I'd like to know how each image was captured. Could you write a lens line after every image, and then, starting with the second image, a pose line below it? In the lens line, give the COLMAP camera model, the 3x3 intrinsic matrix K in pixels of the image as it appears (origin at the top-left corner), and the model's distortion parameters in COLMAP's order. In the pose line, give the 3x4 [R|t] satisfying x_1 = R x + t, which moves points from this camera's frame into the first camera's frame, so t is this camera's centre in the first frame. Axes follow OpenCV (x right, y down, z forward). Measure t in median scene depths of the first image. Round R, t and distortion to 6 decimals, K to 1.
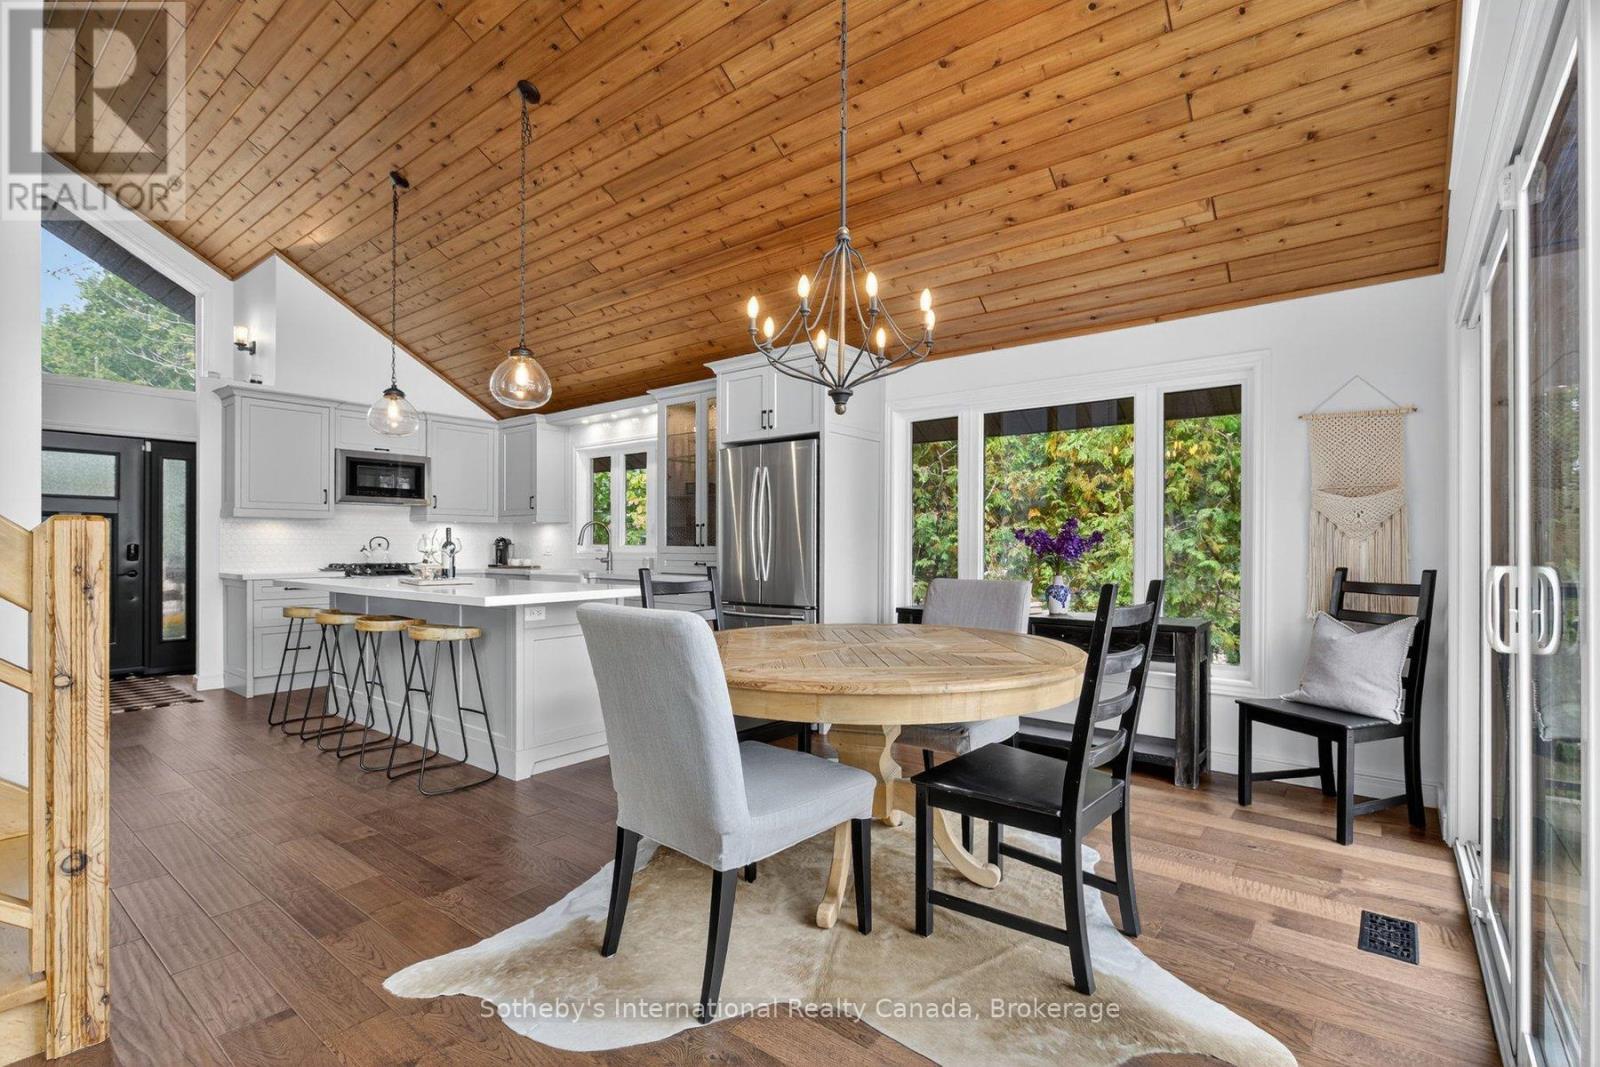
lens RADIAL K [[724.6, 0, 800.4], [0, 724.6, 545.6], [0, 0, 1]] dist [-0.000078, -0.000367]
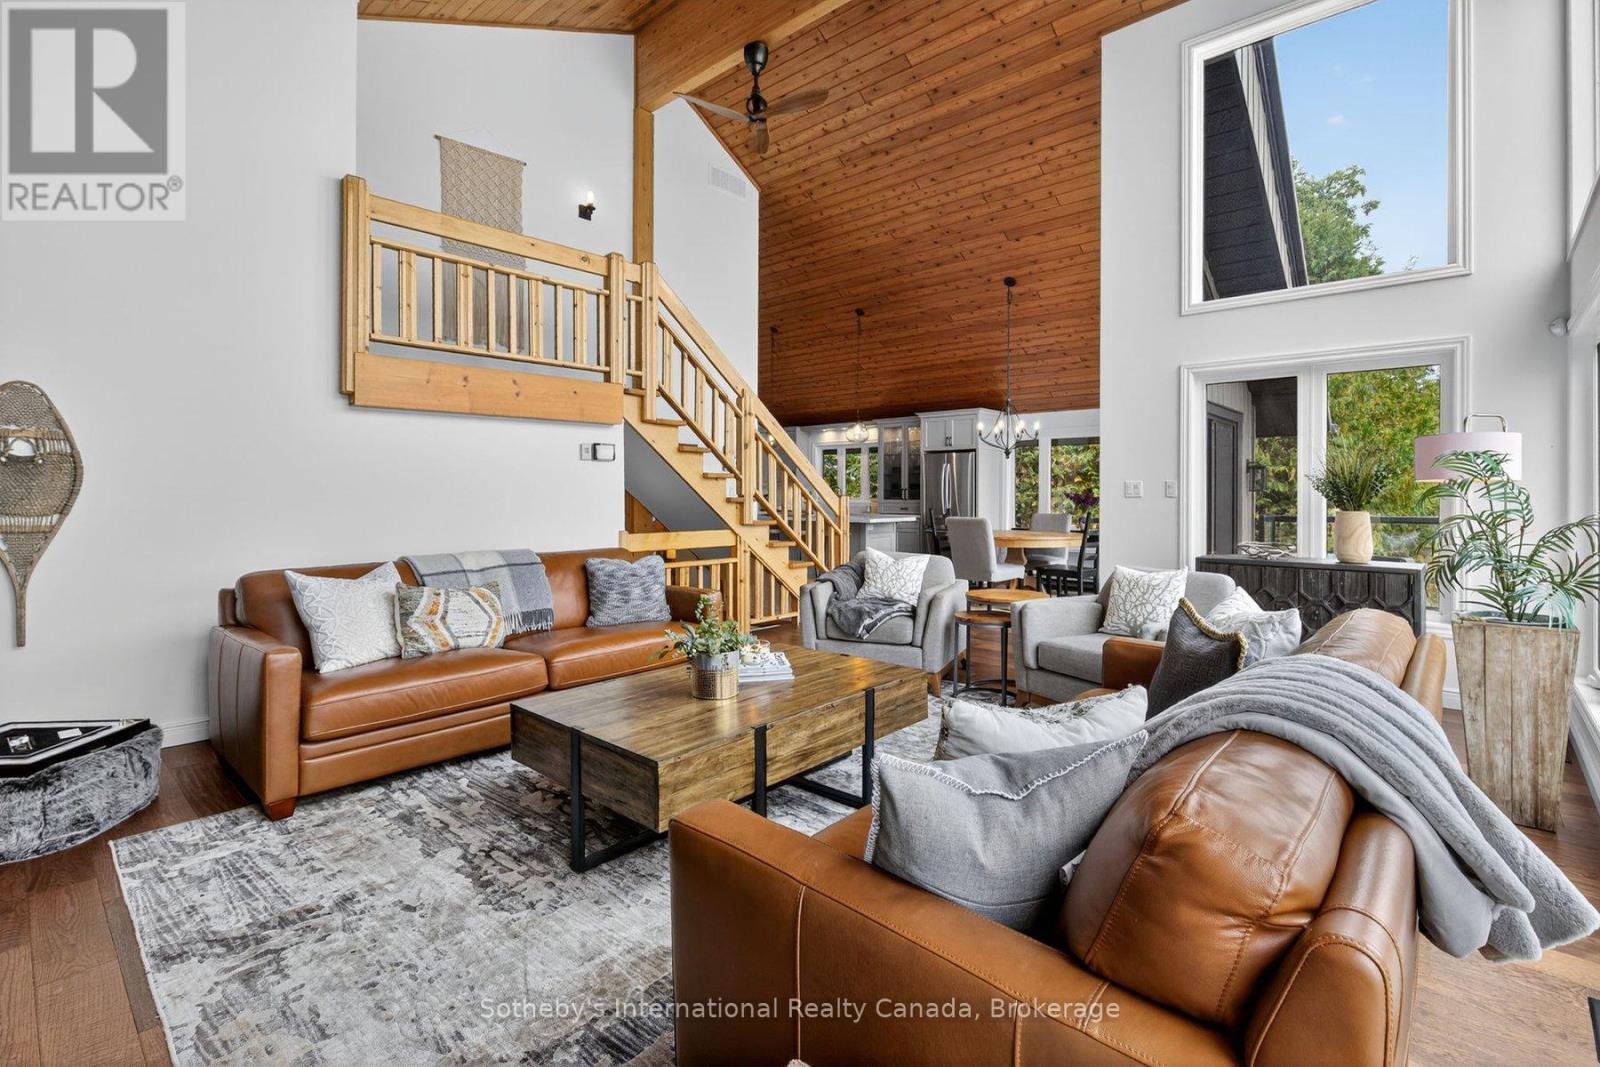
lens RADIAL K [[724.5, 0, 798.4], [0, 724.5, 493.7], [0, 0, 1]] dist [-0.000093, -0.000096]
pose [[0.997660, 0.002589, -0.068322, -0.333690], [-0.002529, 0.999996, 0.000976, -0.019256], [0.068325, -0.000801, 0.997663, -1.149240]]
